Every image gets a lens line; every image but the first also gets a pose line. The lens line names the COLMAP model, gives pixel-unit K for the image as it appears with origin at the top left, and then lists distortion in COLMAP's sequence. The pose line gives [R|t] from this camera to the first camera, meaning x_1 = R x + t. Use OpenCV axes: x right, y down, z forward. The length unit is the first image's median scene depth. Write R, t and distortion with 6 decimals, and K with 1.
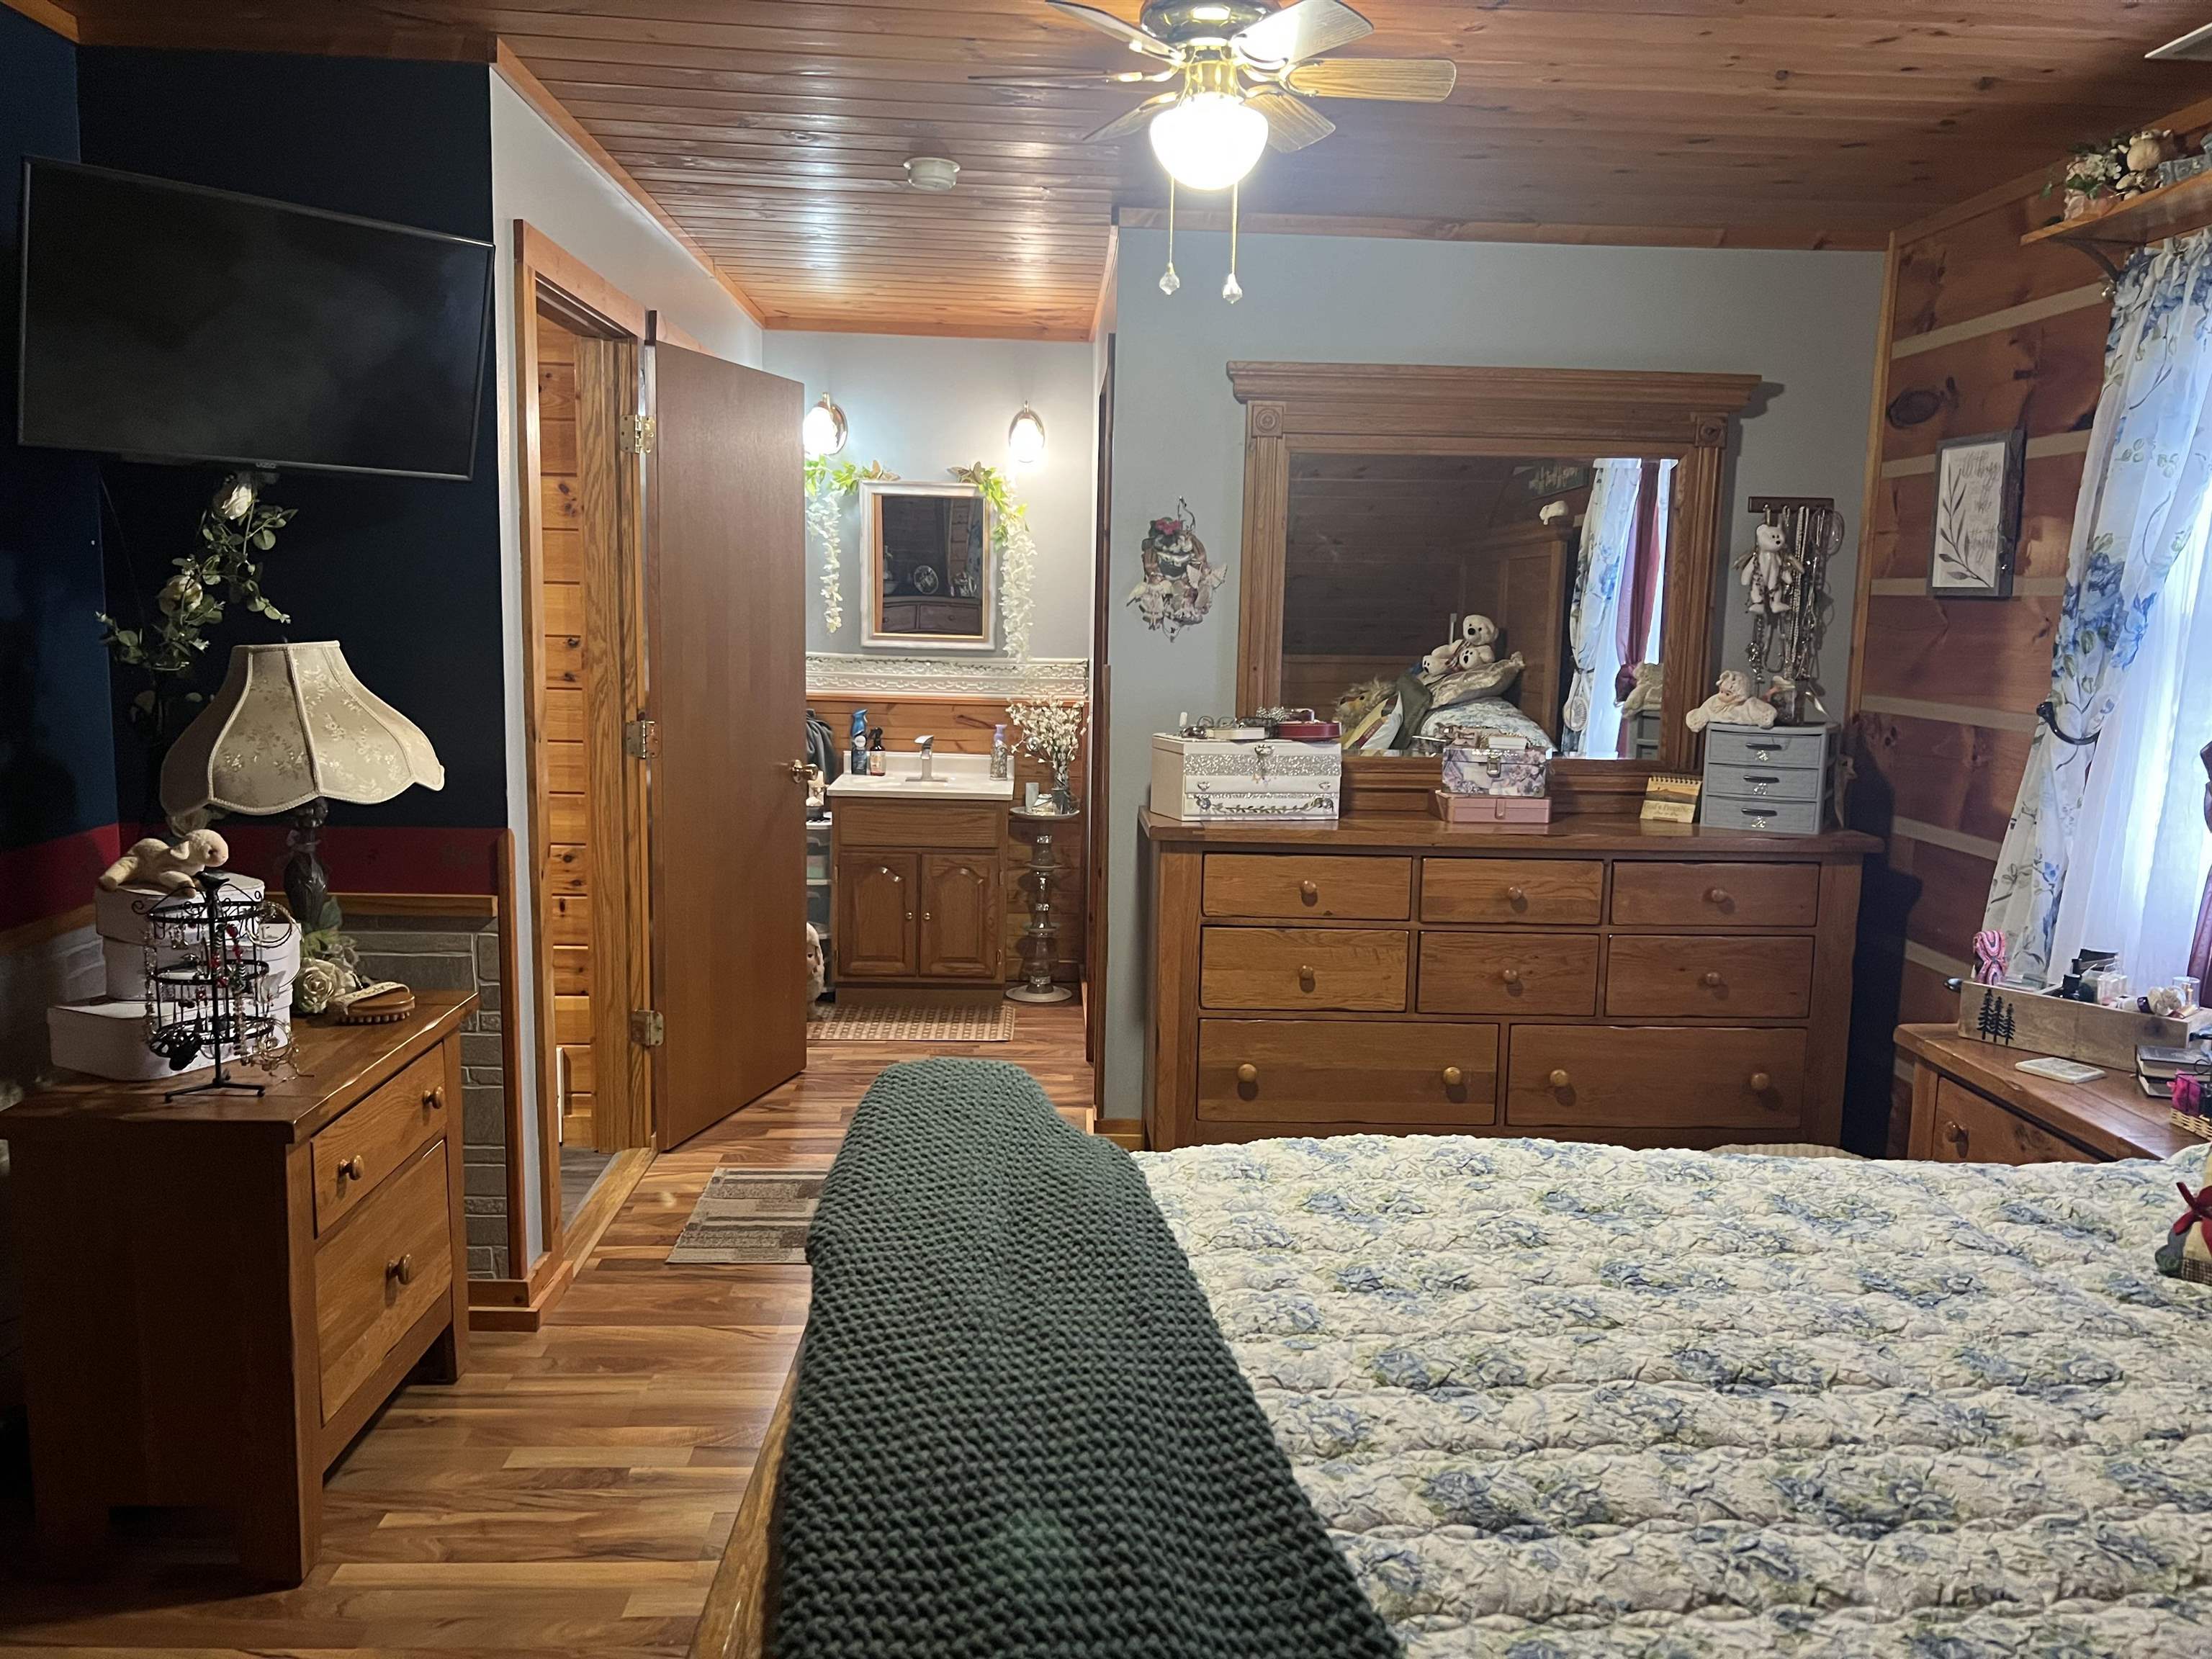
lens RADIAL K [[1676.5, 0, 1107.4], [0, 1676.5, 852.9], [0, 0, 1]] dist [0.024603, -0.017589]
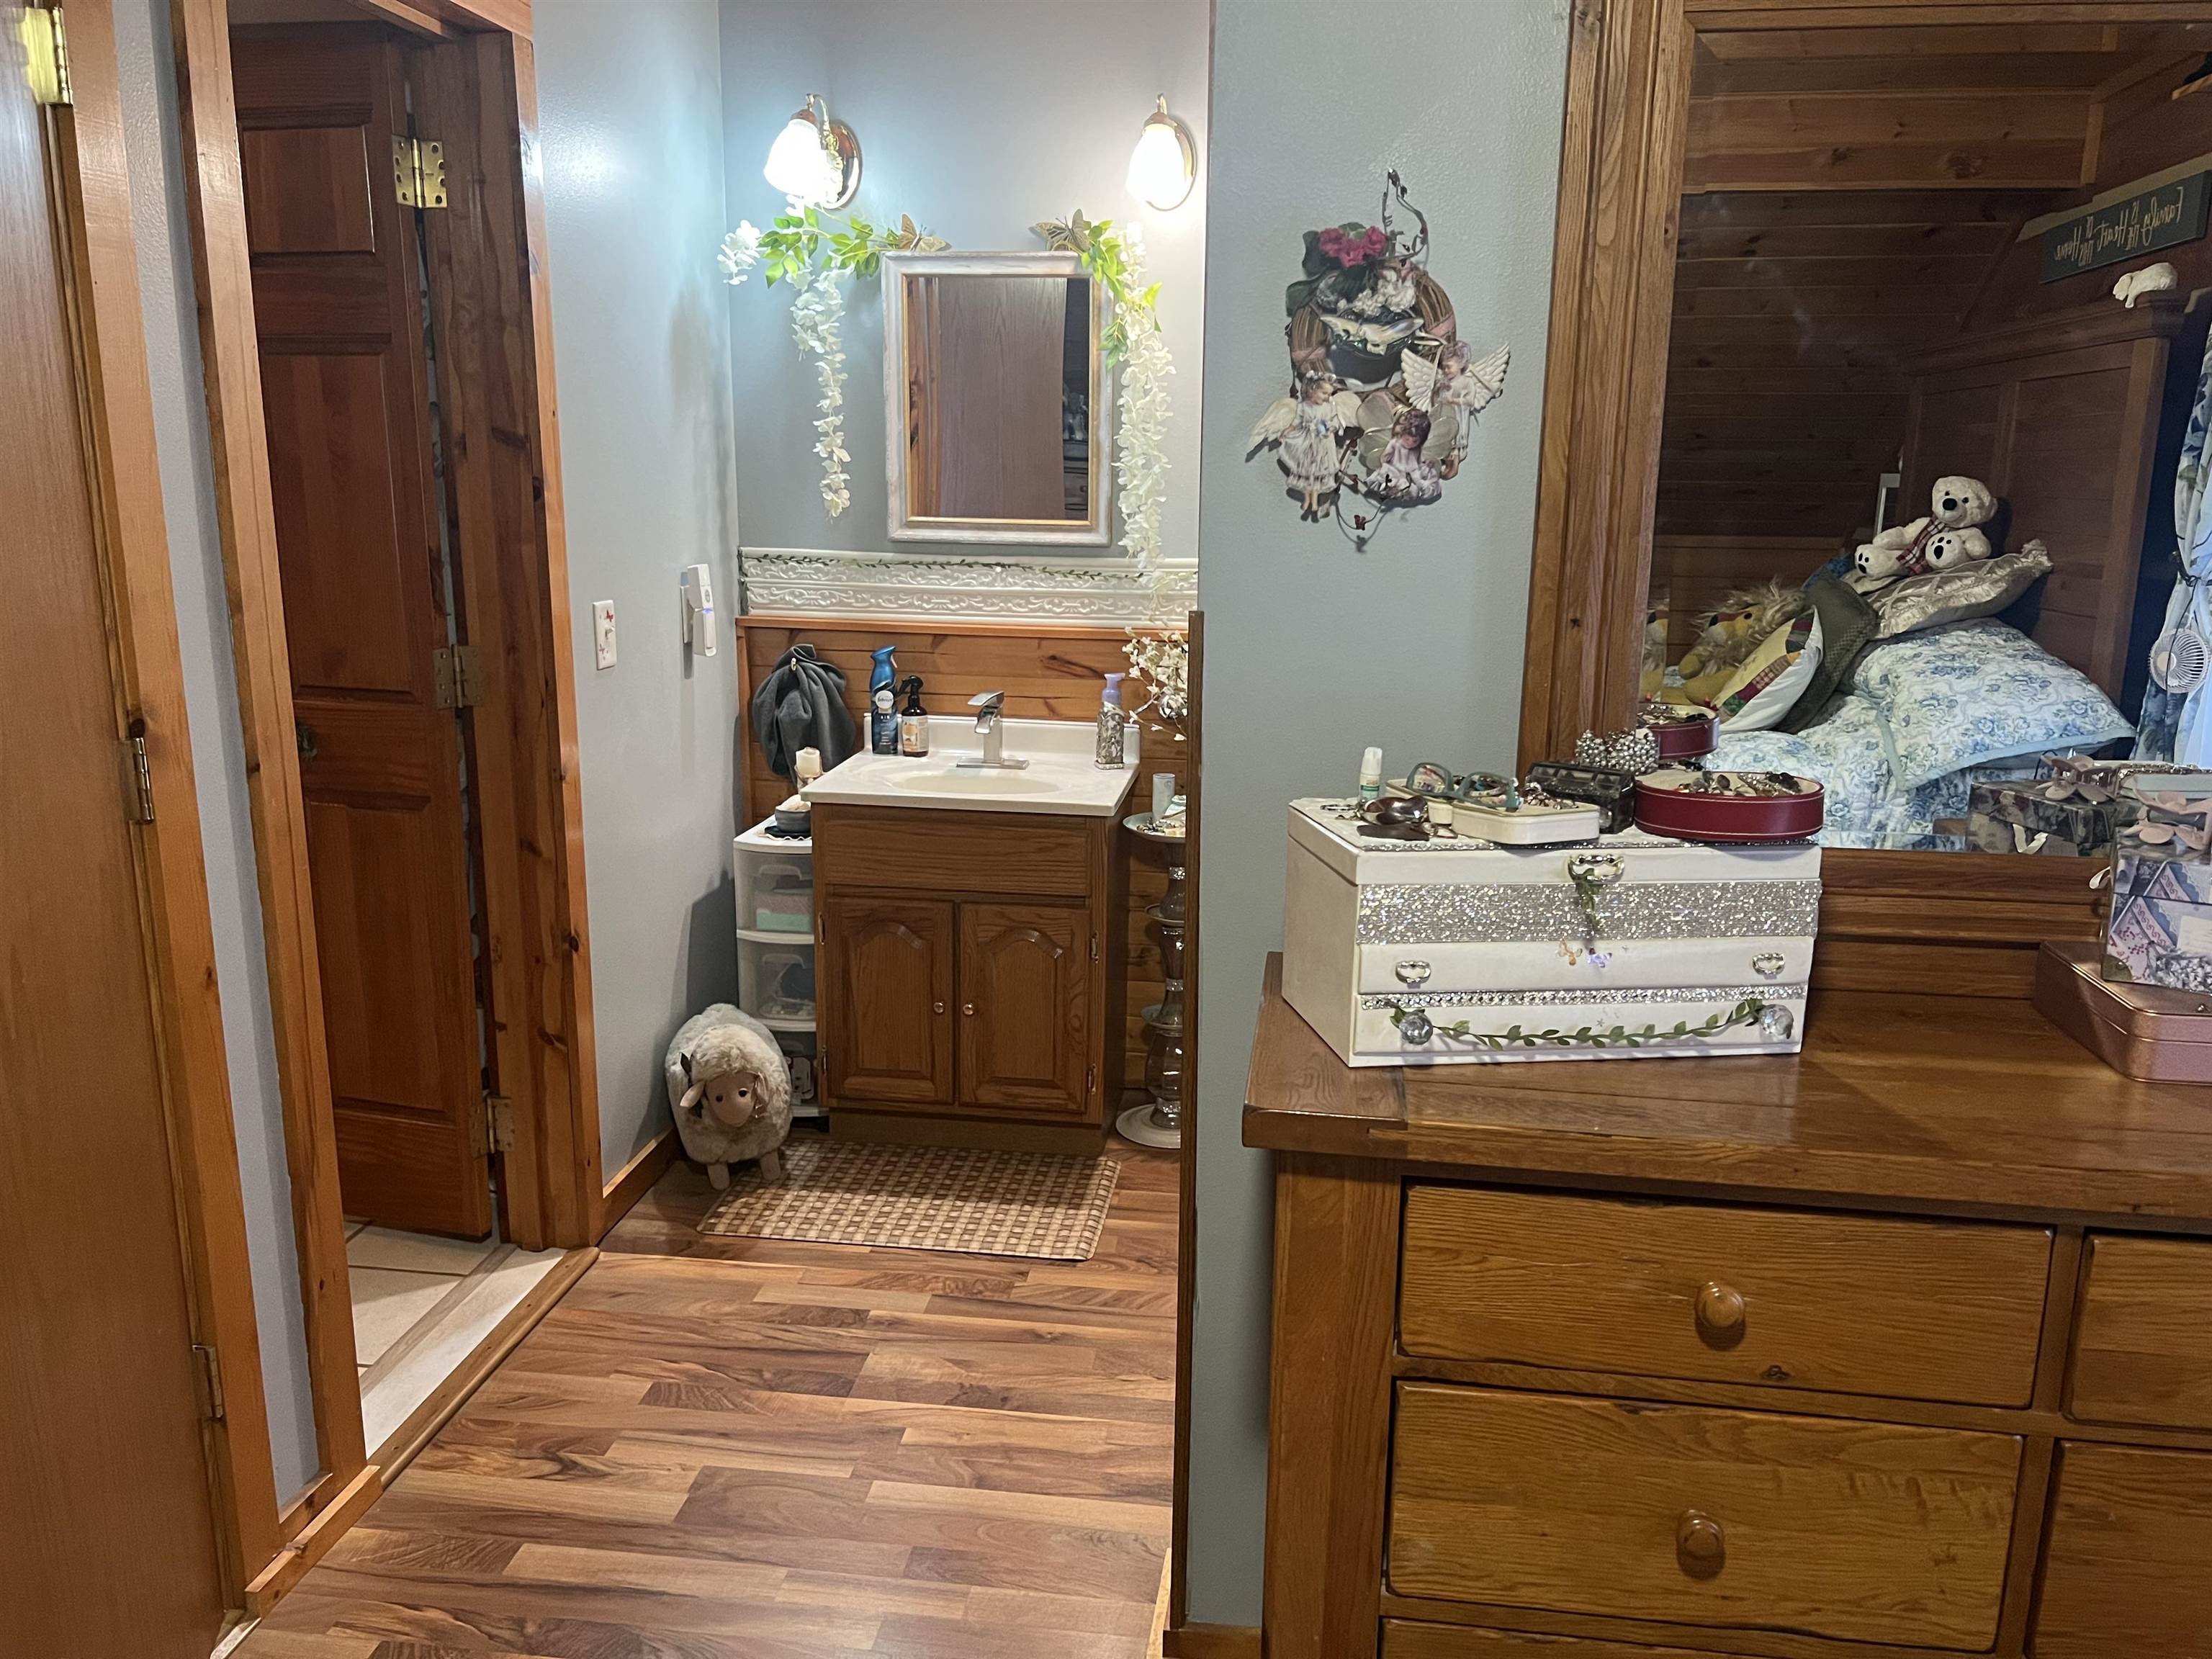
lens RADIAL K [[1676.7, 0, 1101.6], [0, 1676.7, 846.7], [0, 0, 1]] dist [0.023661, -0.057639]
pose [[0.984484, 0.028625, -0.173122, 0.034991], [-0.015873, 0.997087, 0.074602, -0.060802], [0.174754, -0.070696, 0.982071, 0.426051]]
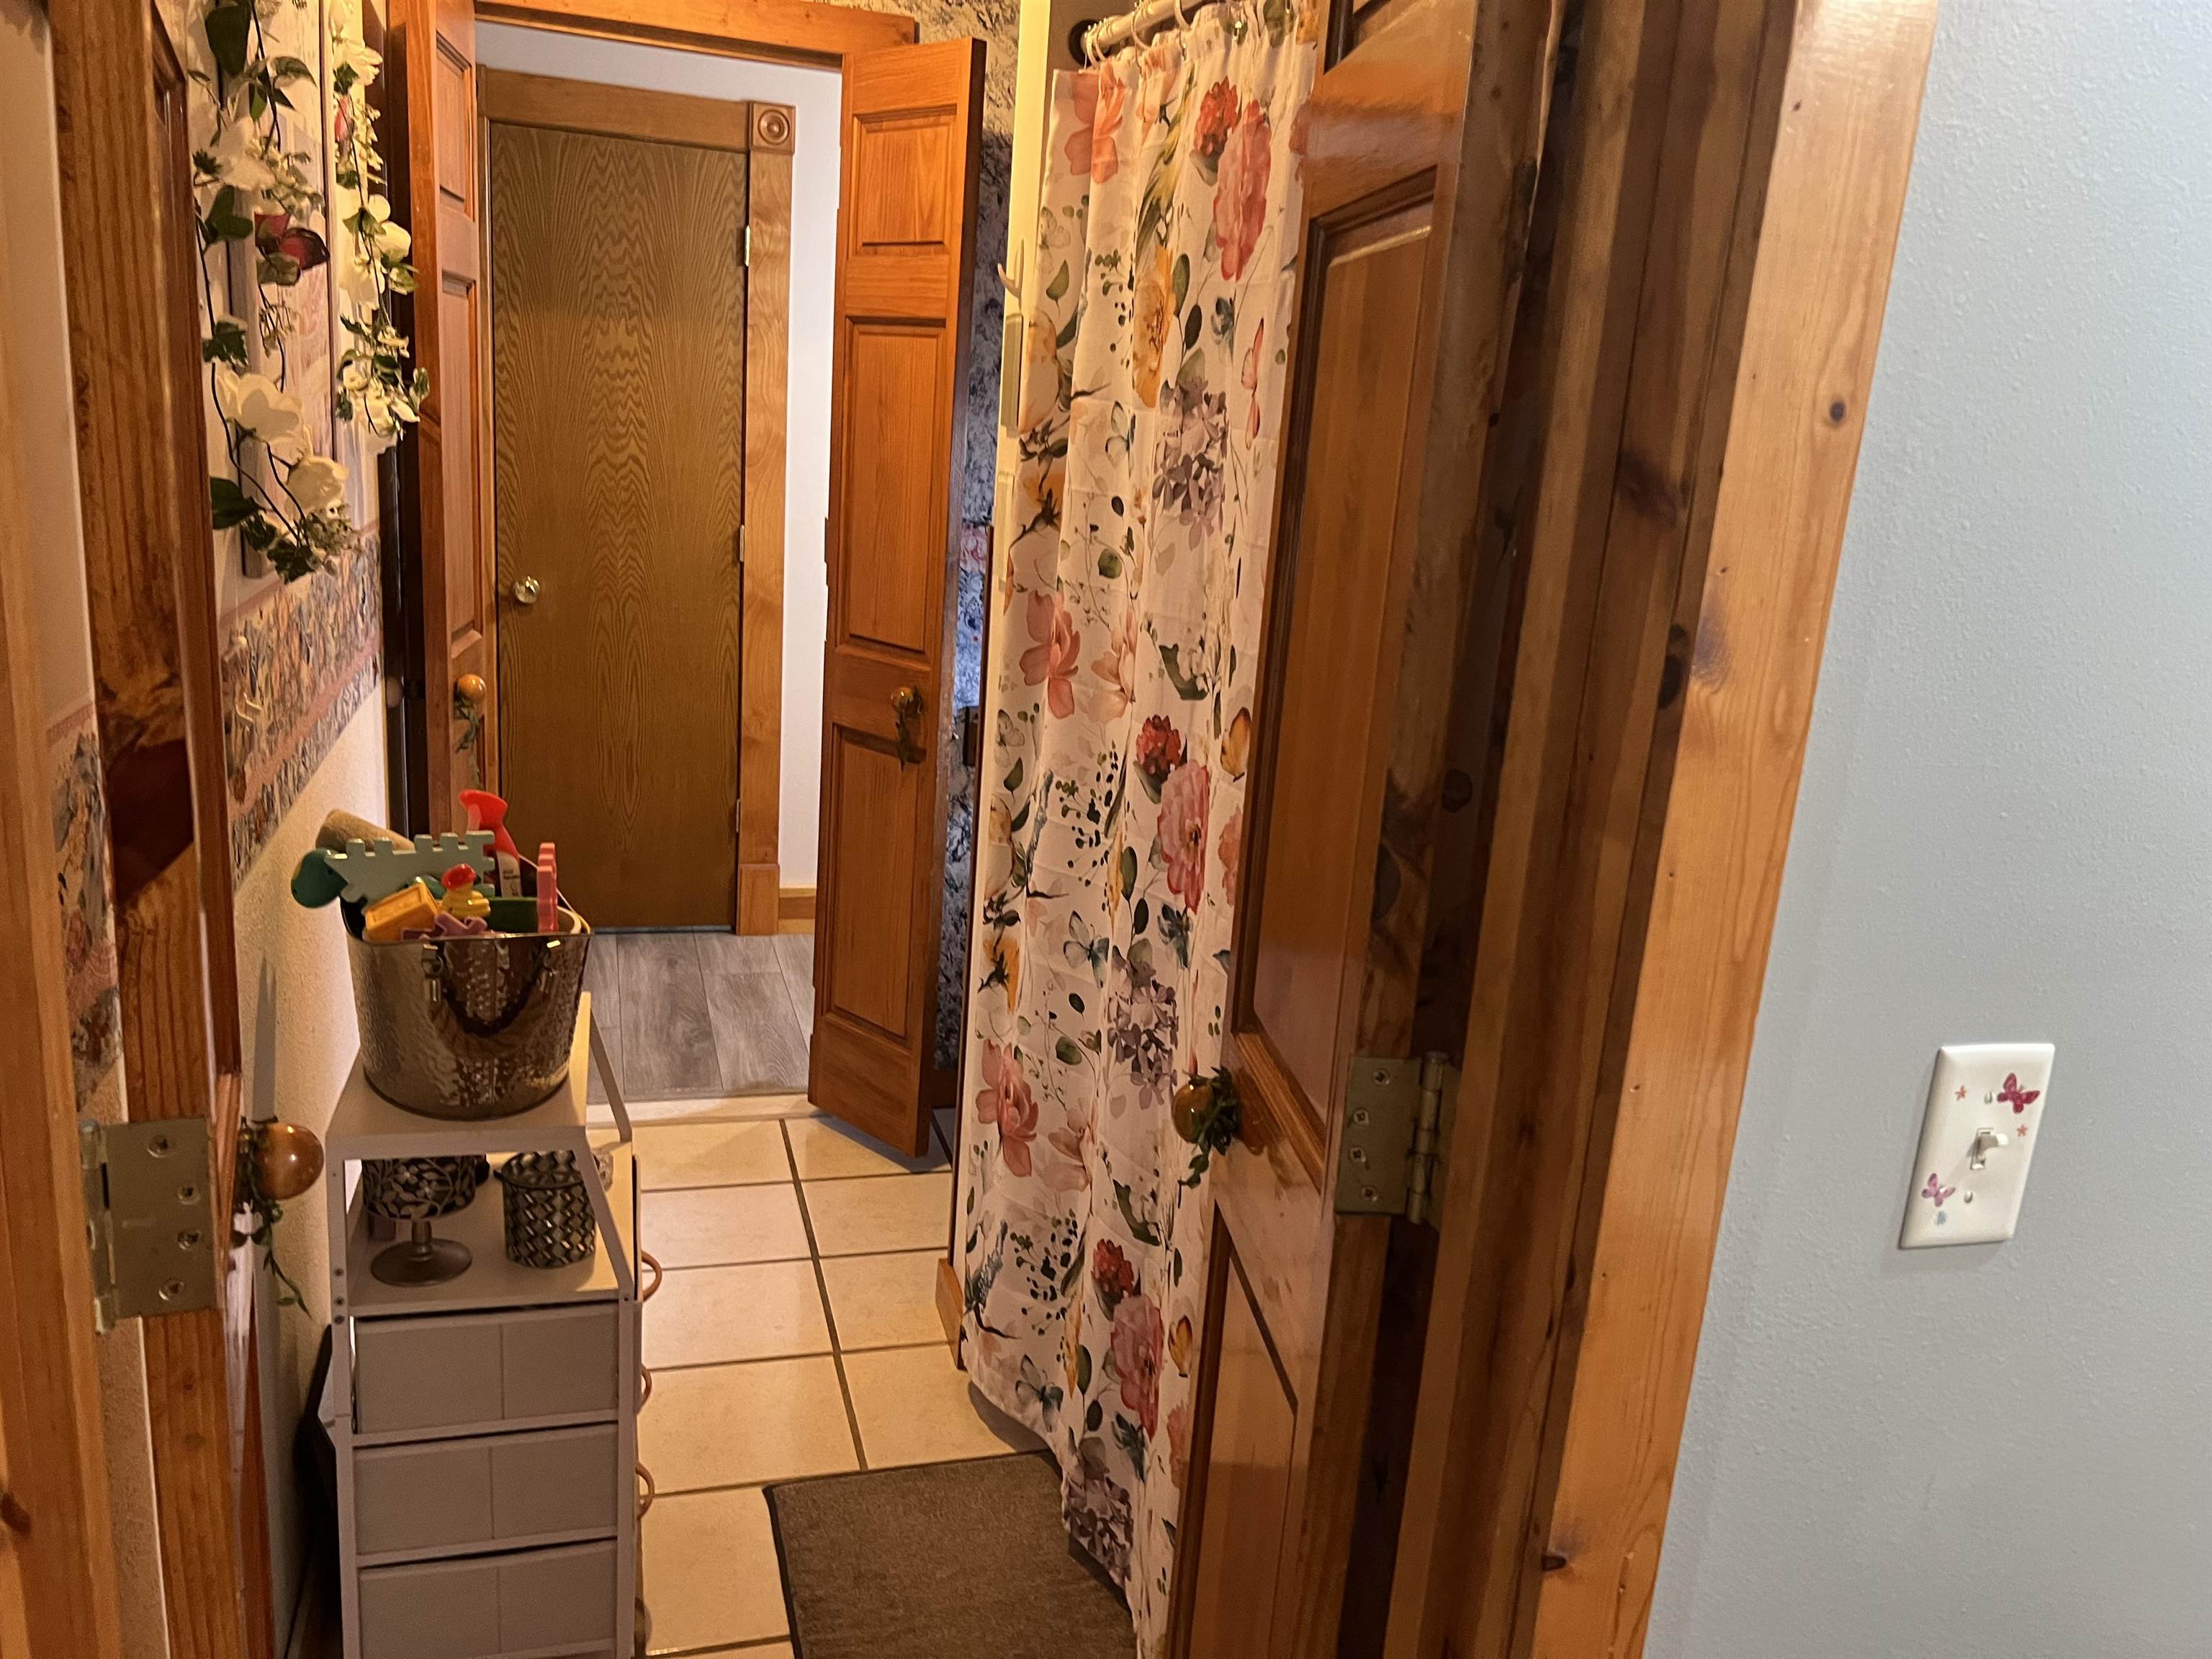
lens RADIAL K [[1676.5, 0, 1107.4], [0, 1676.5, 852.9], [0, 0, 1]] dist [0.024603, -0.017589]
pose [[0.248602, 0.235835, -0.939457, -0.114474], [-0.213023, 0.959471, 0.184488, -0.139422], [0.944891, 0.154262, 0.288764, 0.874993]]
